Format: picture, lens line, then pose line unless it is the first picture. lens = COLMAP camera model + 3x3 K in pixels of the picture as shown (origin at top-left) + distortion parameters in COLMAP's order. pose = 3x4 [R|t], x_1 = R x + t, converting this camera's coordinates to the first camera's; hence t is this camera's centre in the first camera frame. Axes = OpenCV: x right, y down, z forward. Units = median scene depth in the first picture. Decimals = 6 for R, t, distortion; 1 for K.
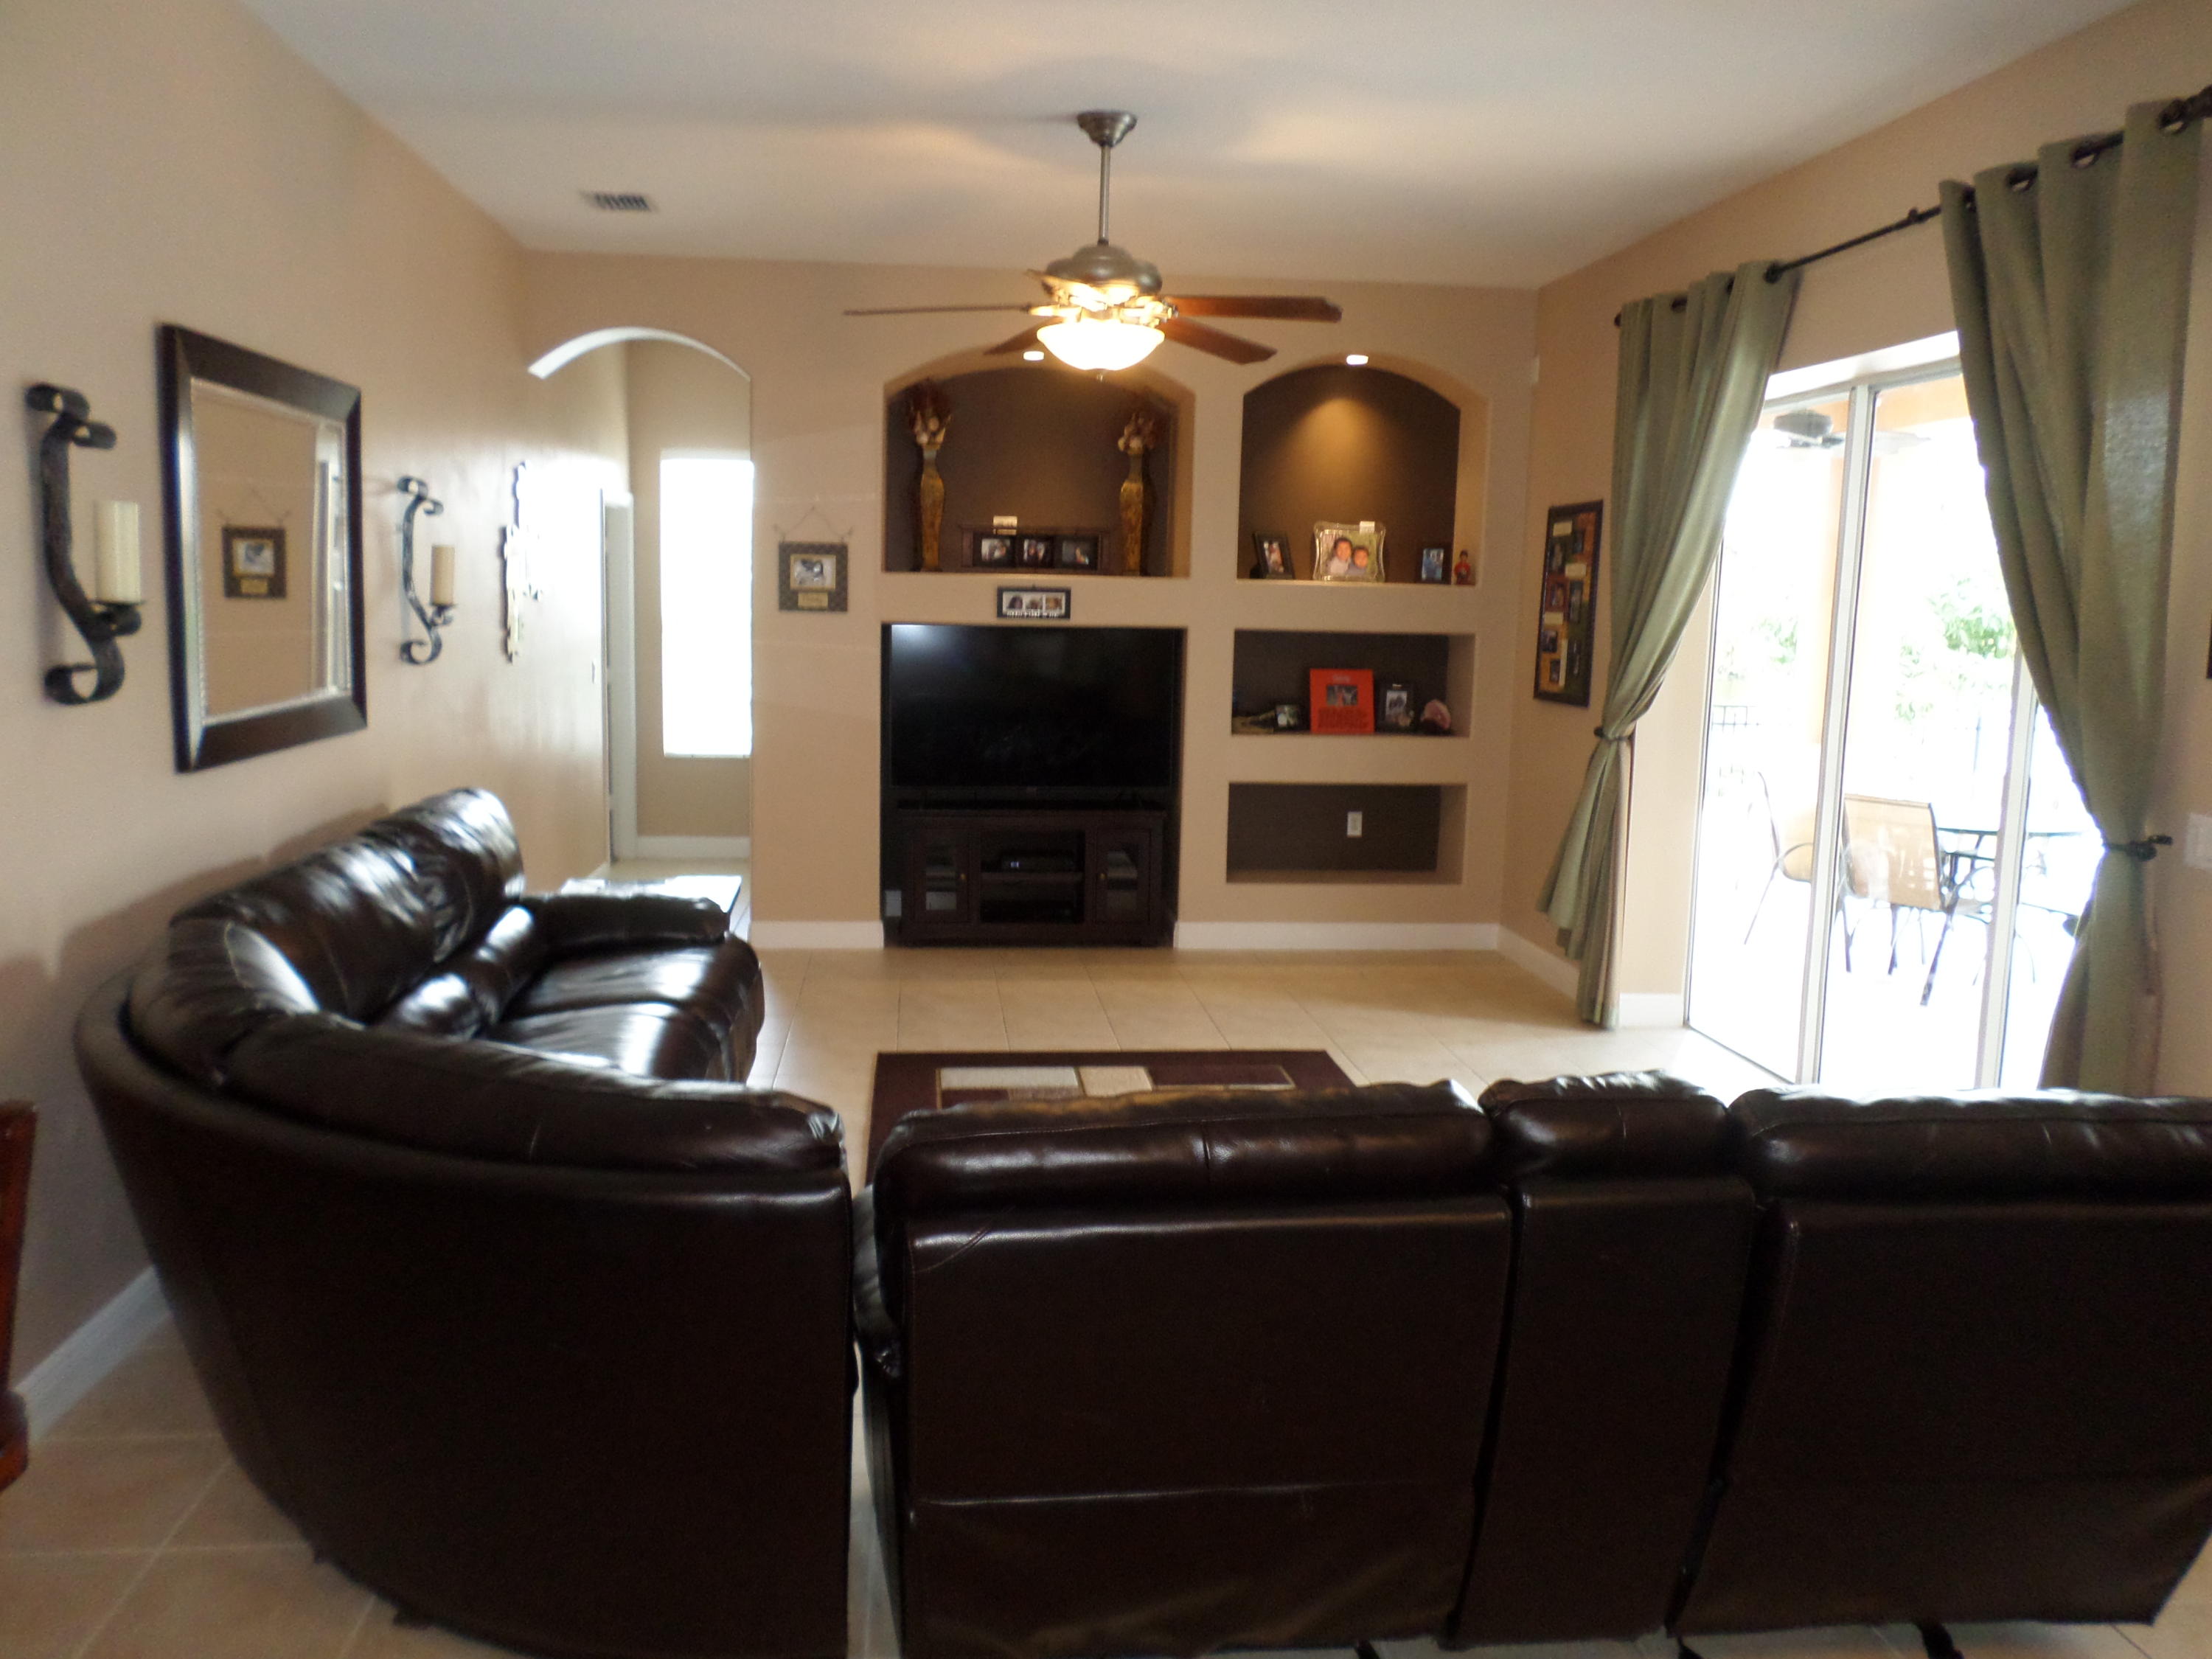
lens RADIAL K [[1715.8, 0, 1094.2], [0, 1715.8, 813.8], [0, 0, 1]] dist [0.003383, -0.000460]
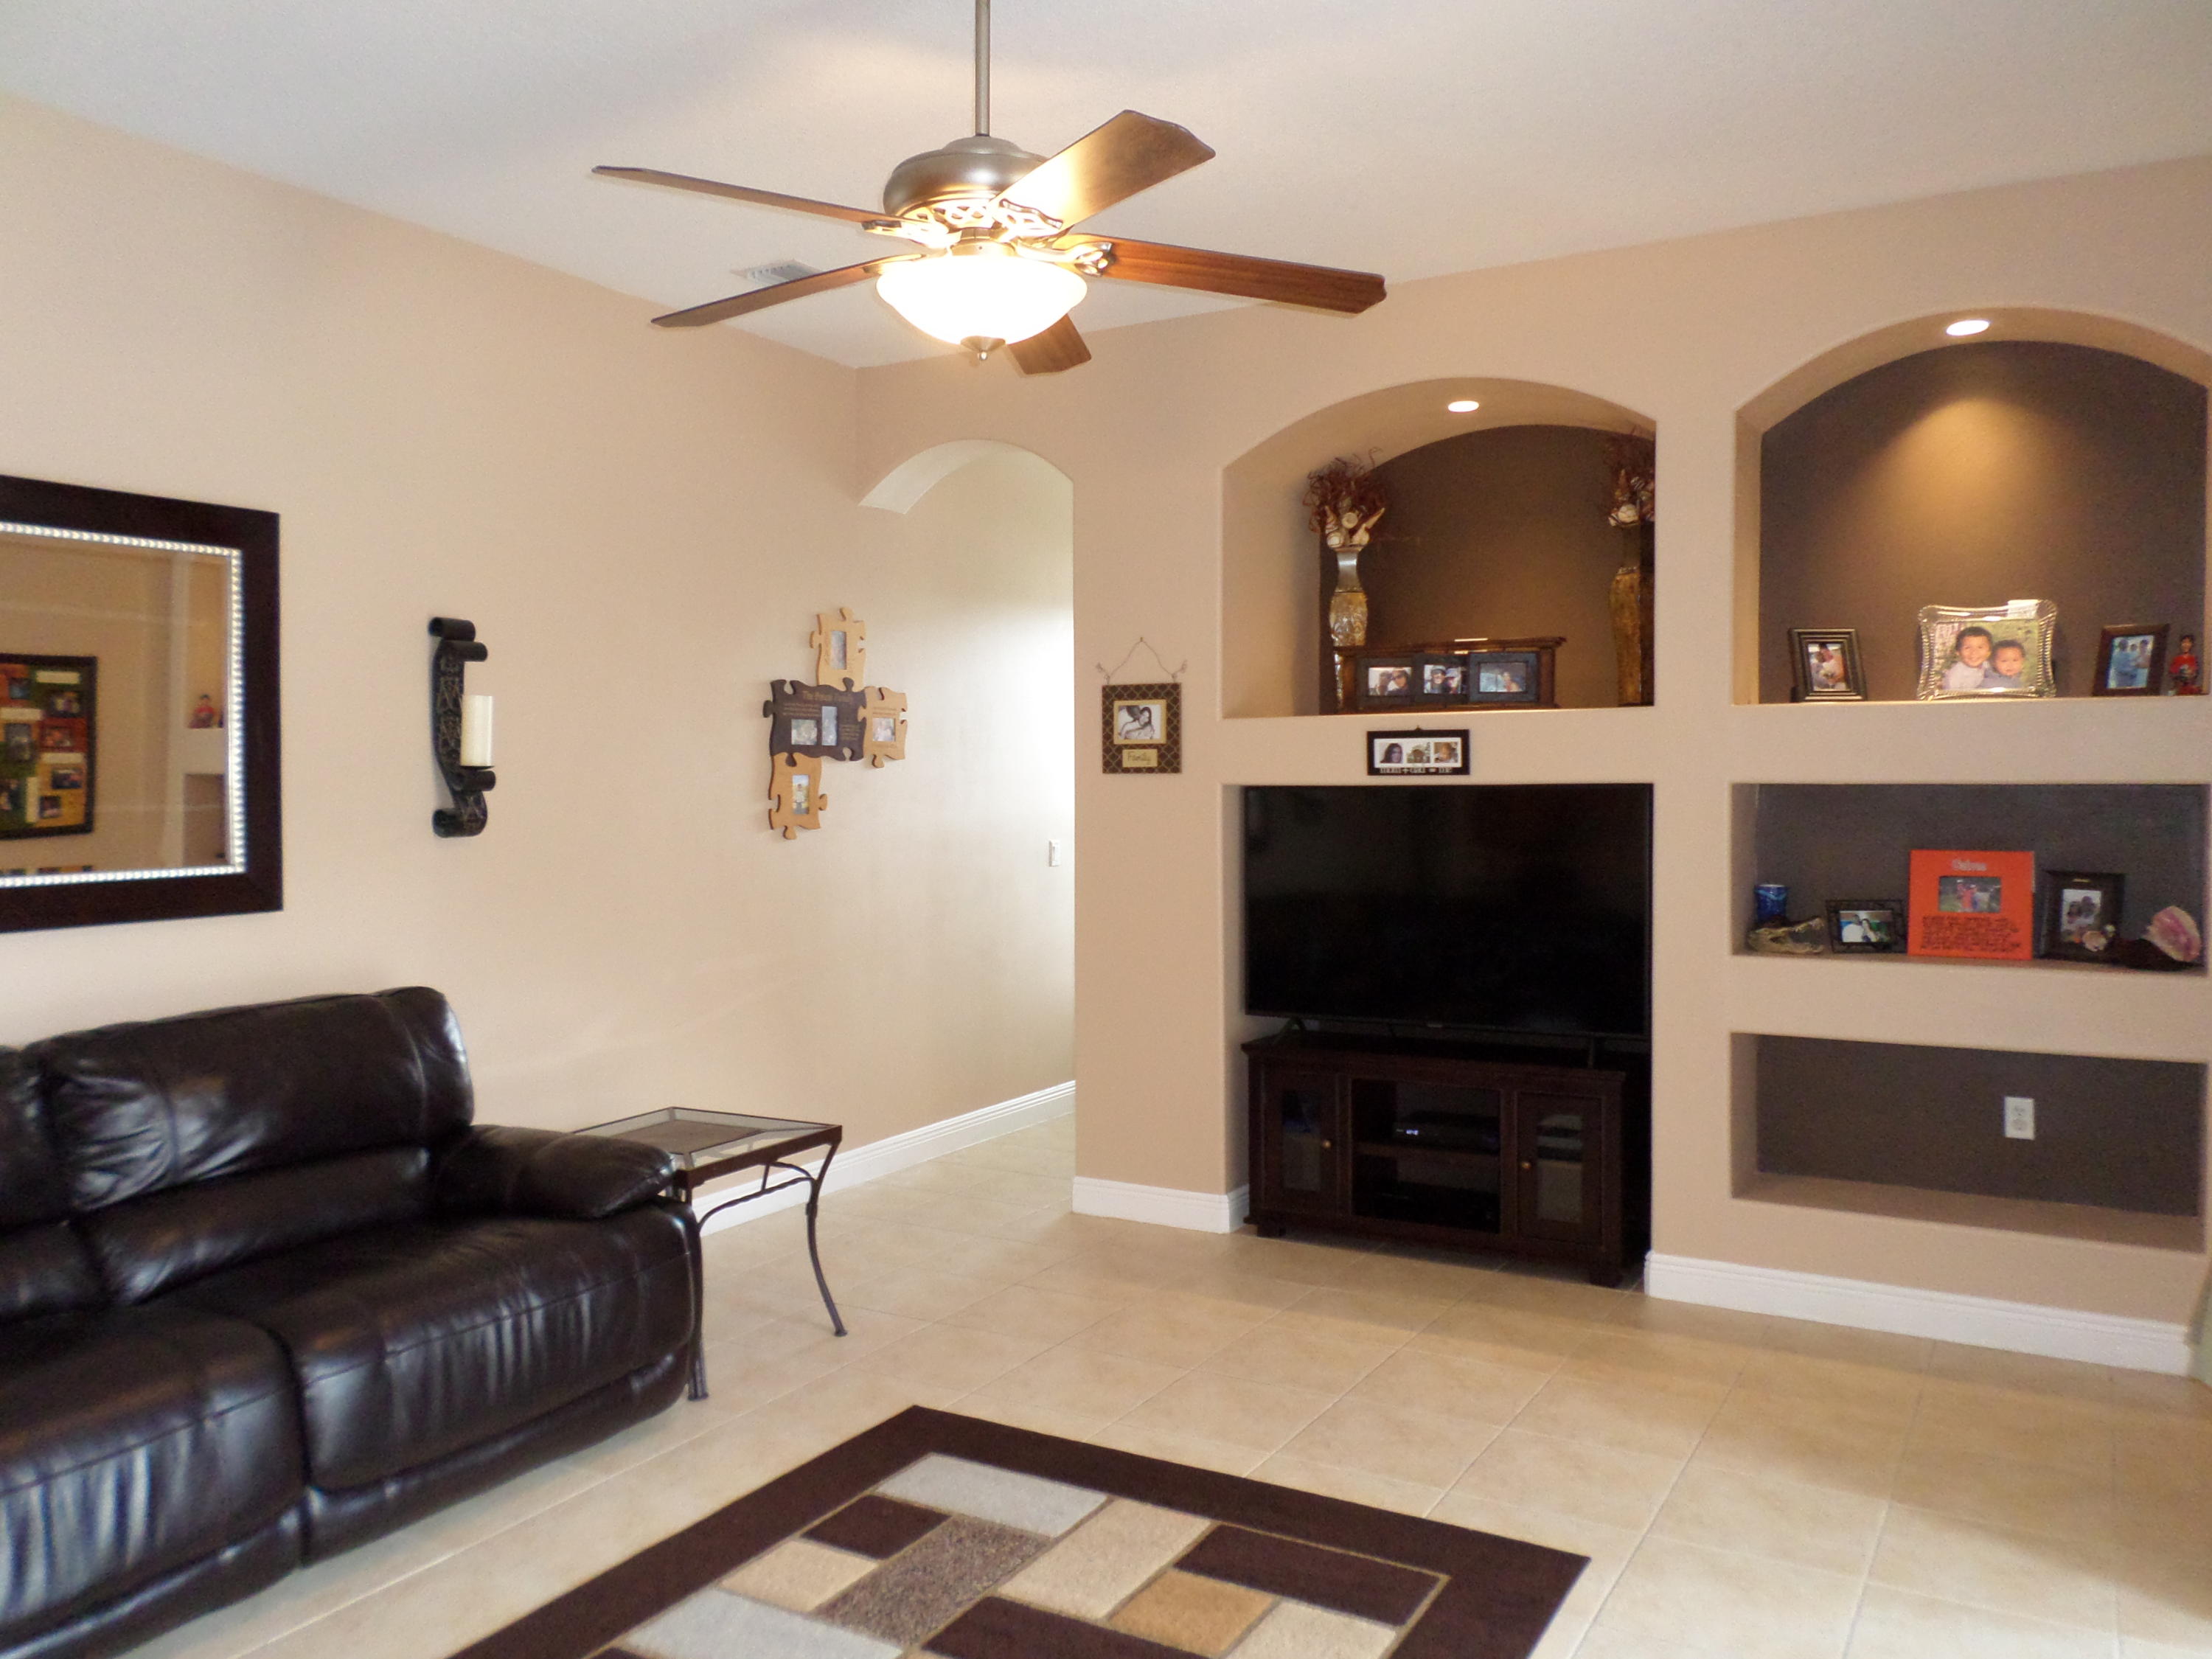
lens RADIAL K [[1715.8, 0, 1086.5], [0, 1715.8, 814.4], [0, 0, 1]] dist [0.003383, -0.000460]
pose [[0.799895, -0.011798, -0.600024, 0.265641], [-0.053635, 0.994401, -0.091053, -0.027671], [0.597738, 0.105015, 0.794784, 0.366768]]
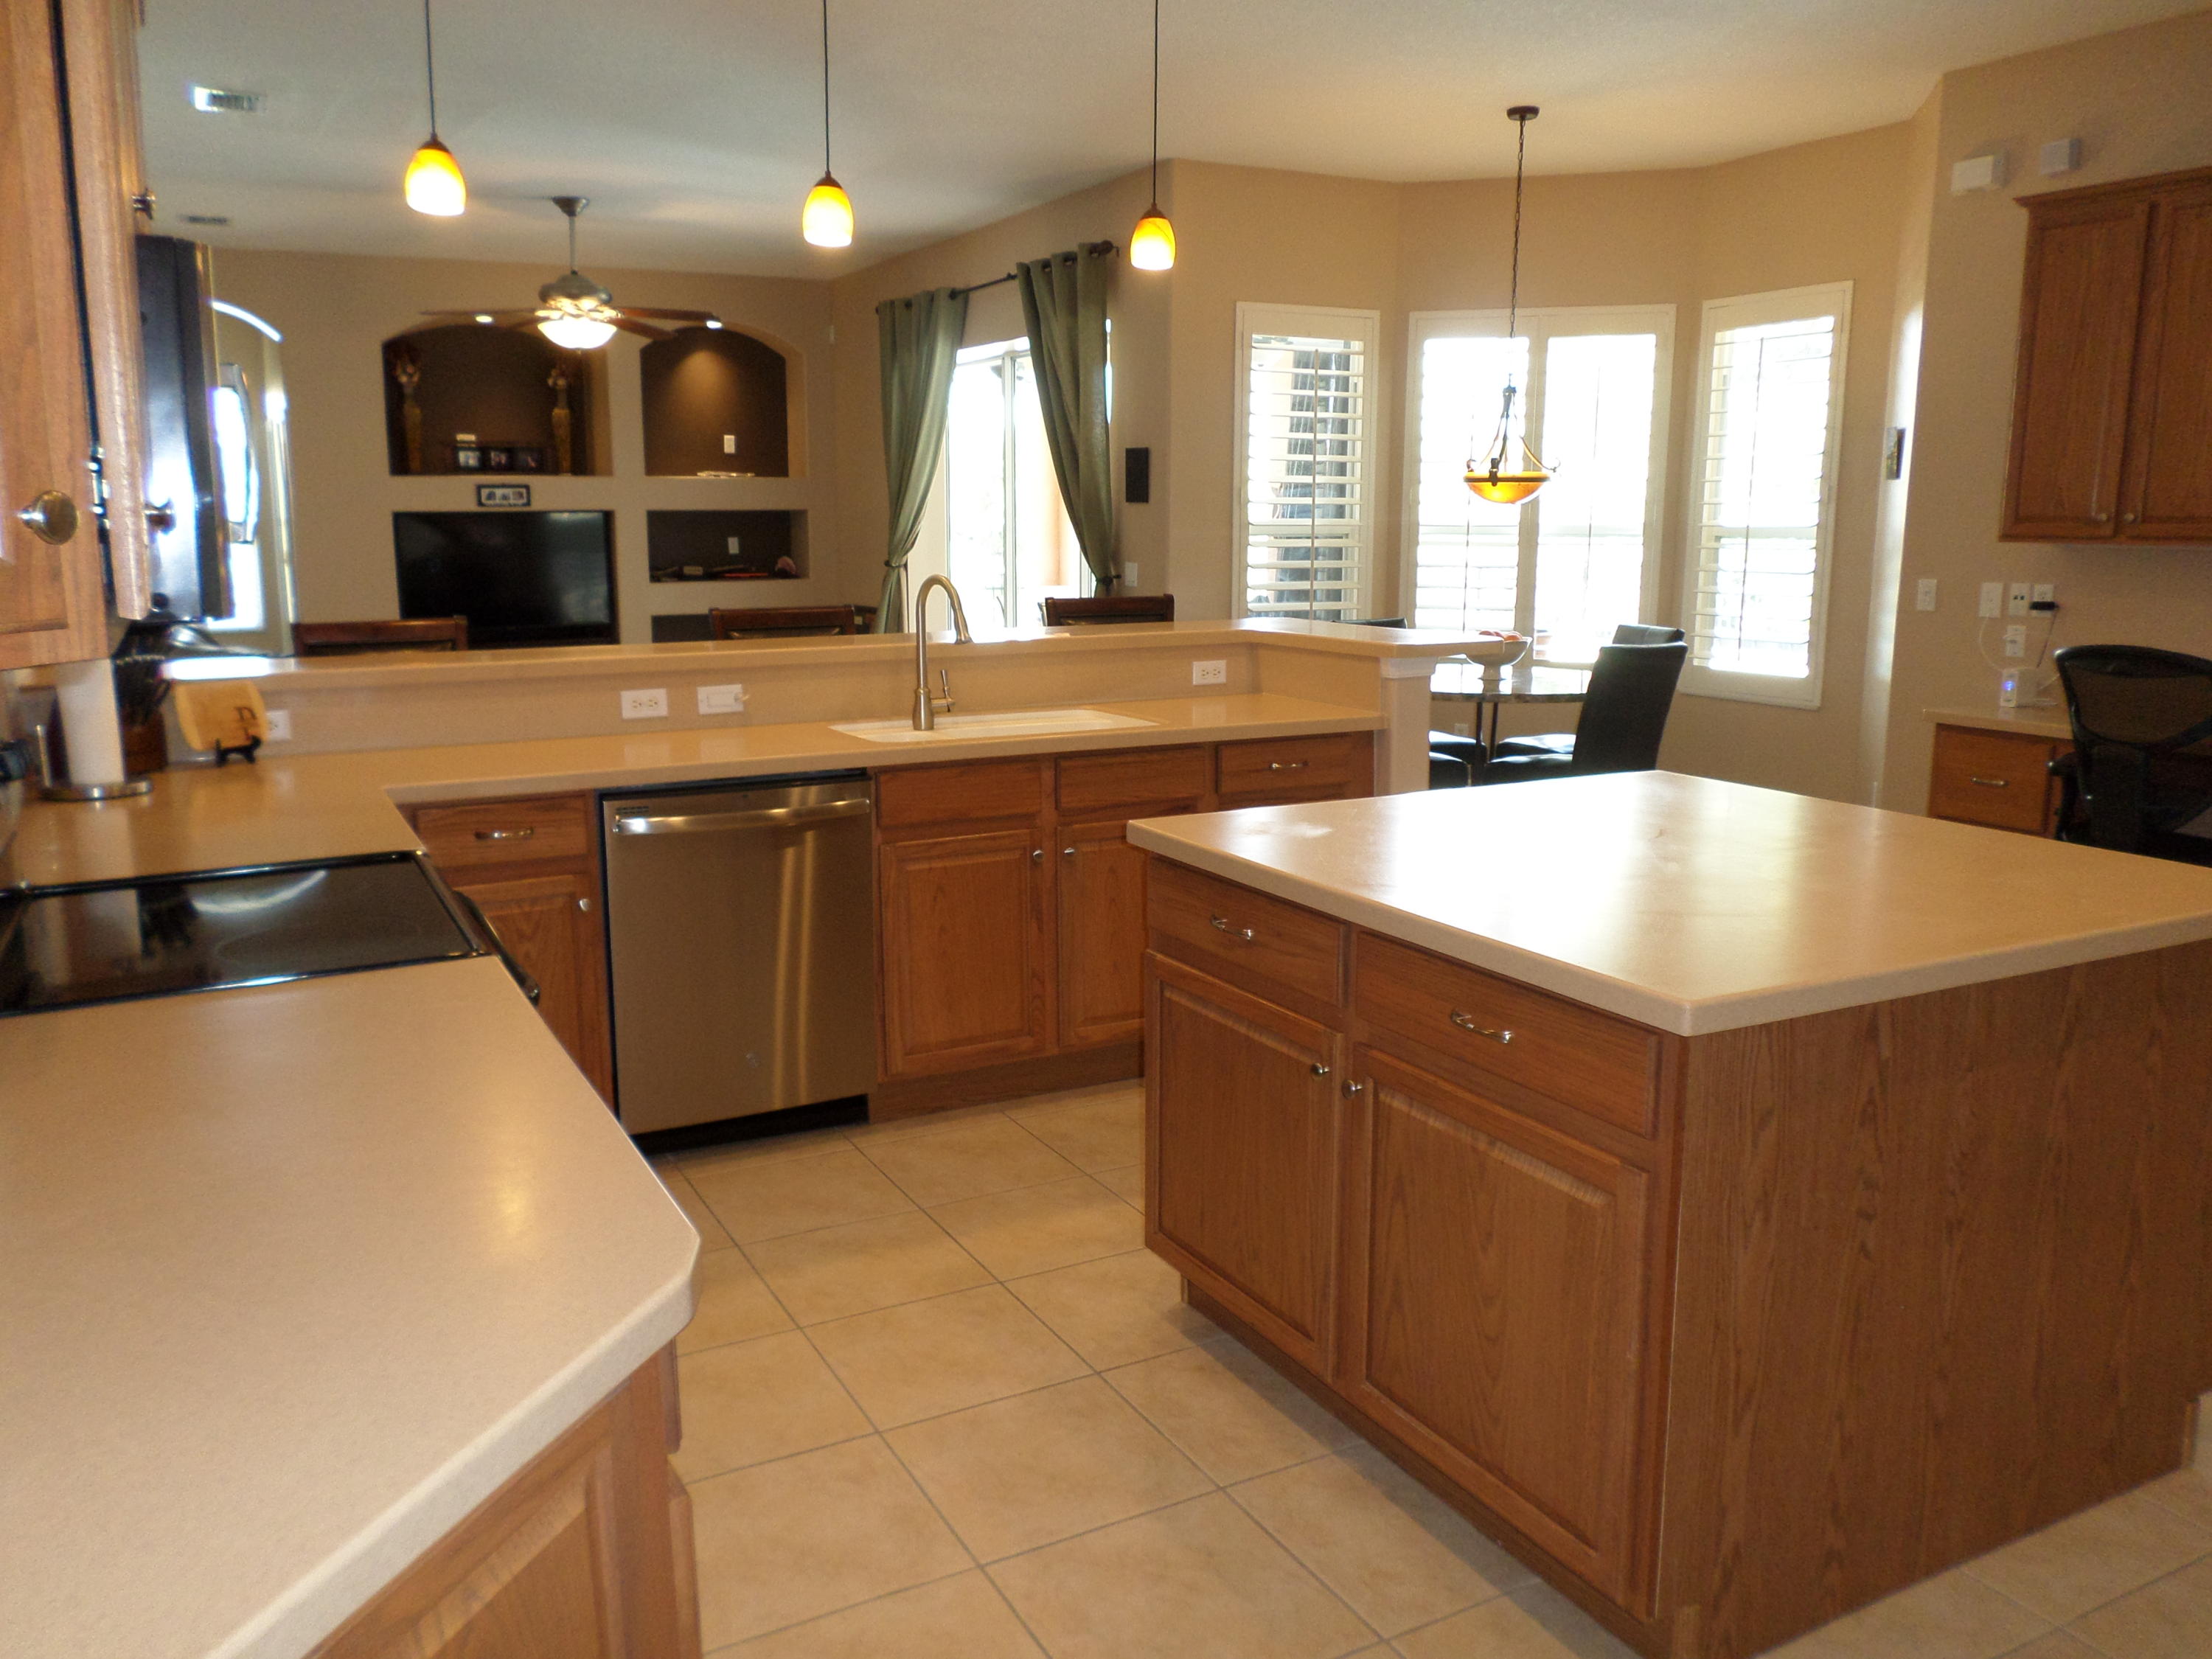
lens RADIAL K [[1715.8, 0, 1049.9], [0, 1715.8, 831.6], [0, 0, 1]] dist [0.003383, -0.000460]
pose [[0.936753, -0.091474, 0.337826, -0.115735], [0.071189, 0.994862, 0.071983, 0.084782], [-0.342675, -0.043381, 0.938452, -0.509440]]
